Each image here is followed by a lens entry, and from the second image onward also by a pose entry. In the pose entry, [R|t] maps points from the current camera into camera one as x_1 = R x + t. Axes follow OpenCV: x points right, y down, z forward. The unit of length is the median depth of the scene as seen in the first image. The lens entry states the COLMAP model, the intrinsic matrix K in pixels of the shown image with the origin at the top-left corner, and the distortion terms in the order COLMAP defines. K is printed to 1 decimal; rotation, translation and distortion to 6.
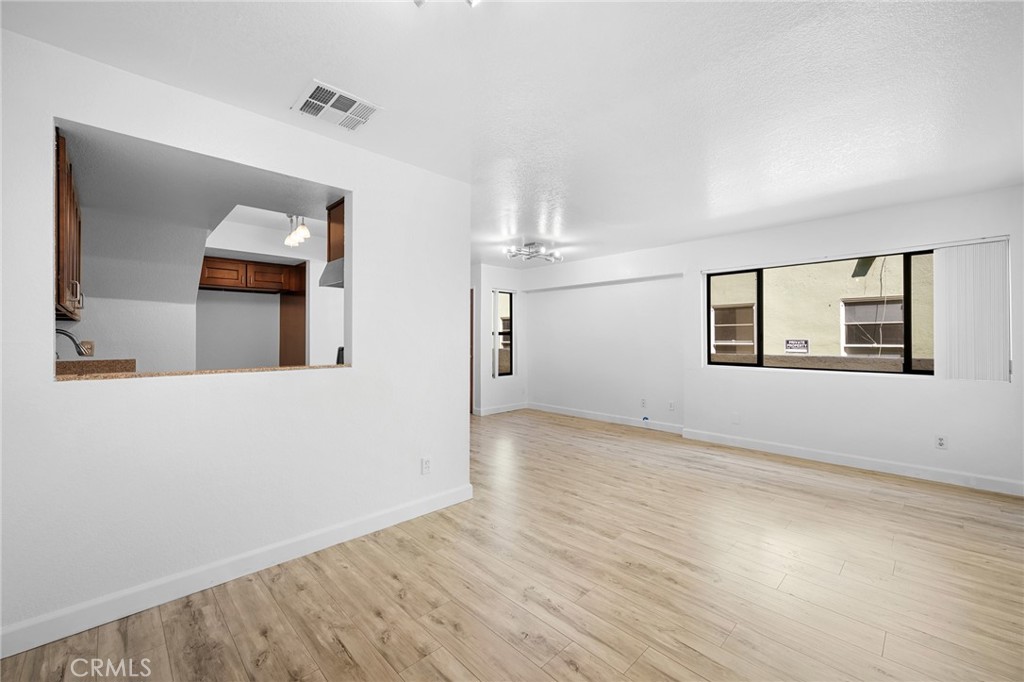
lens RADIAL K [[416.2, 0, 512.4], [0, 416.2, 333.3], [0, 0, 1]] dist [-0.000580, 0.001194]
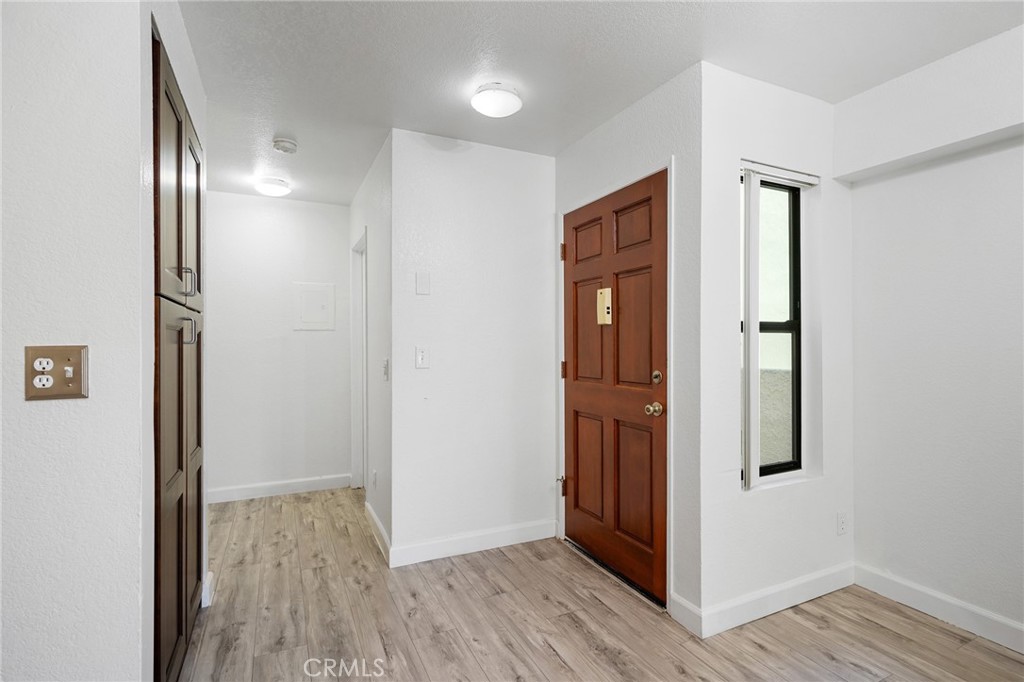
lens RADIAL K [[483.7, 0, 501.8], [0, 483.7, 346.1], [0, 0, 1]] dist [-0.000953, 0.000179]
pose [[0.947079, 0.000792, -0.321000, -0.214498], [0.004252, 0.999878, 0.015010, 0.018126], [0.320973, -0.015580, 0.946960, 1.452256]]
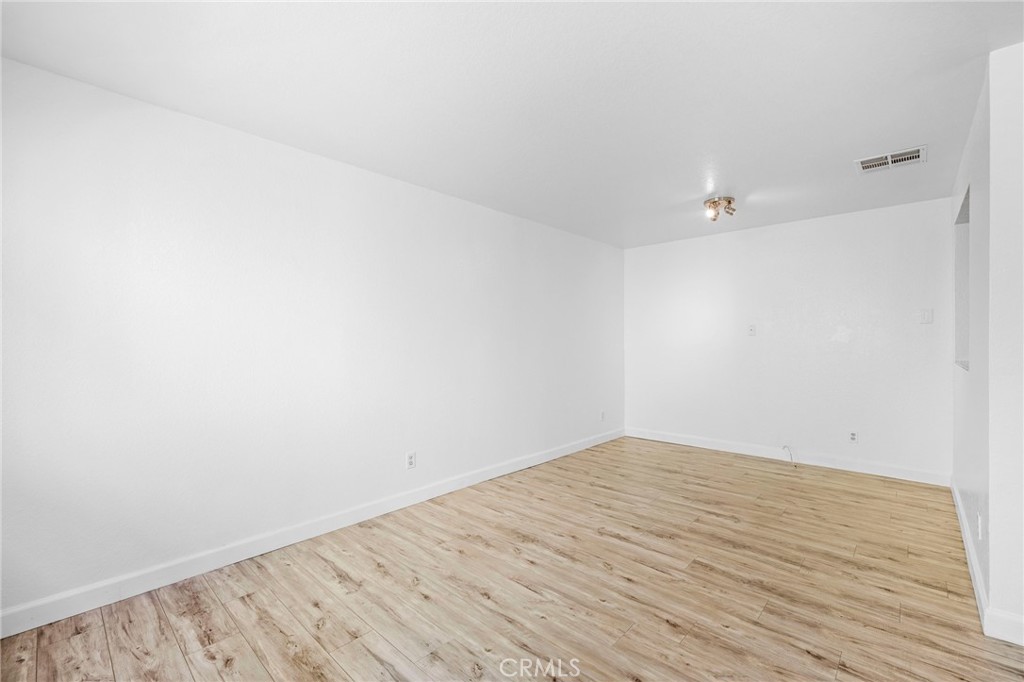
lens RADIAL K [[428.4, 0, 508.1], [0, 428.4, 353.4], [0, 0, 1]] dist [-0.002543, 0.000411]
pose [[-0.999346, 0.004195, -0.035913, 0.579242], [0.003681, 0.999890, 0.014361, 0.018591], [0.035970, 0.014219, -0.999252, 1.621369]]
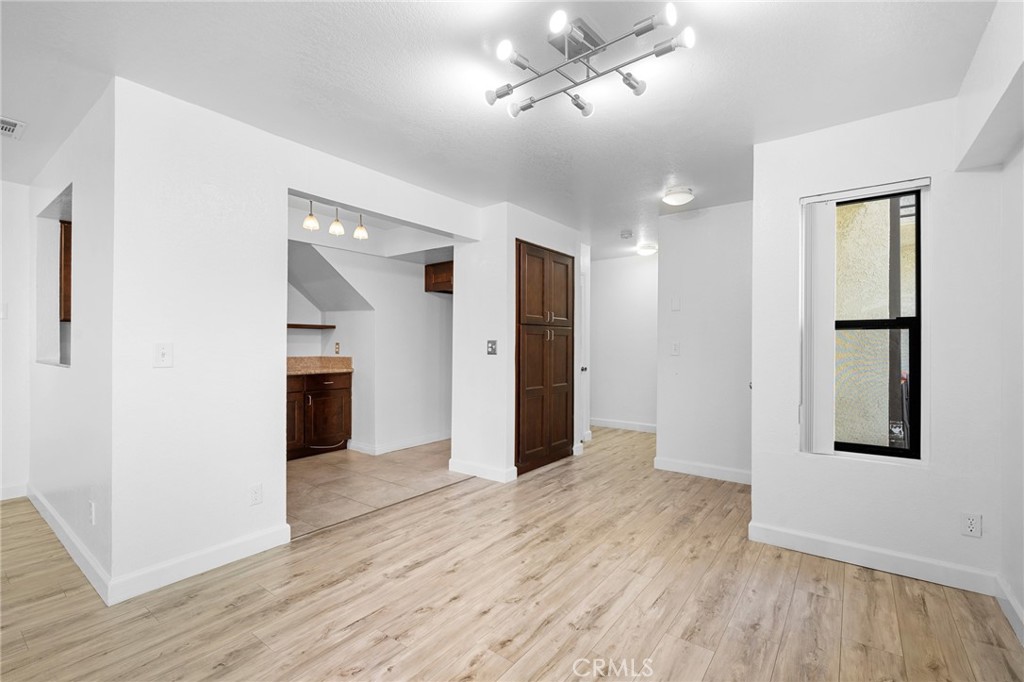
lens RADIAL K [[458.0, 0, 521.0], [0, 458.0, 342.2], [0, 0, 1]] dist [0.000229, 0.000154]
pose [[0.153224, -0.002377, -0.988189, 0.677039], [0.010245, 0.999947, -0.000816, 0.028763], [0.988138, -0.009999, 0.153241, 1.570699]]
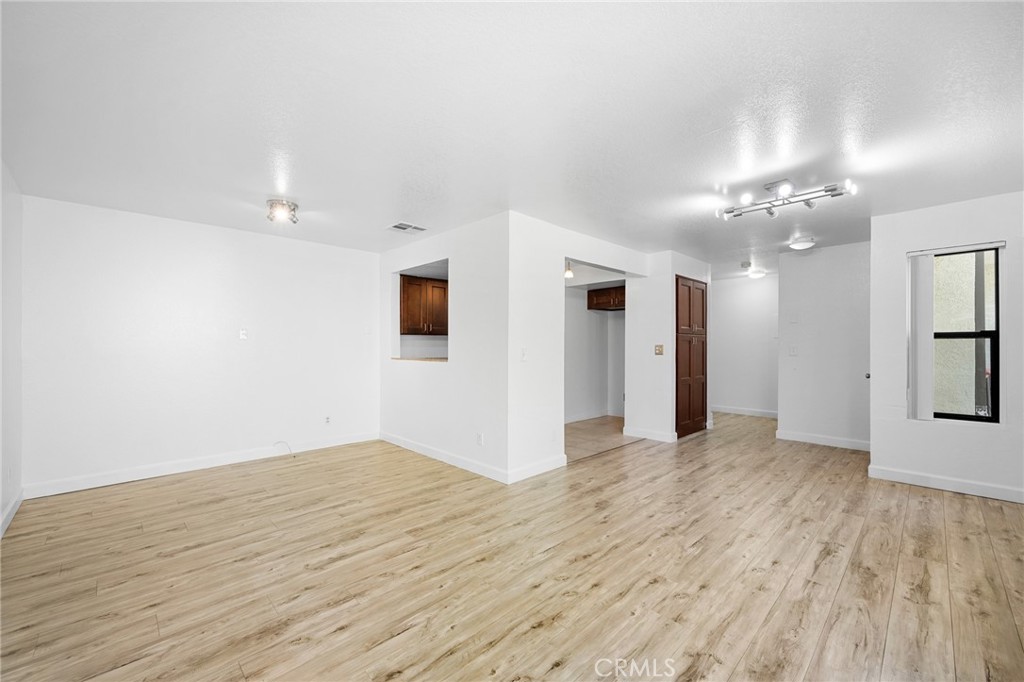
lens RADIAL K [[416.2, 0, 517.3], [0, 416.2, 343.2], [0, 0, 1]] dist [-0.000580, 0.001194]
pose [[-0.000164, -0.003452, -0.999994, 1.110930], [0.012747, 0.999913, -0.003454, 0.012375], [0.999919, -0.012747, -0.000120, 1.091290]]
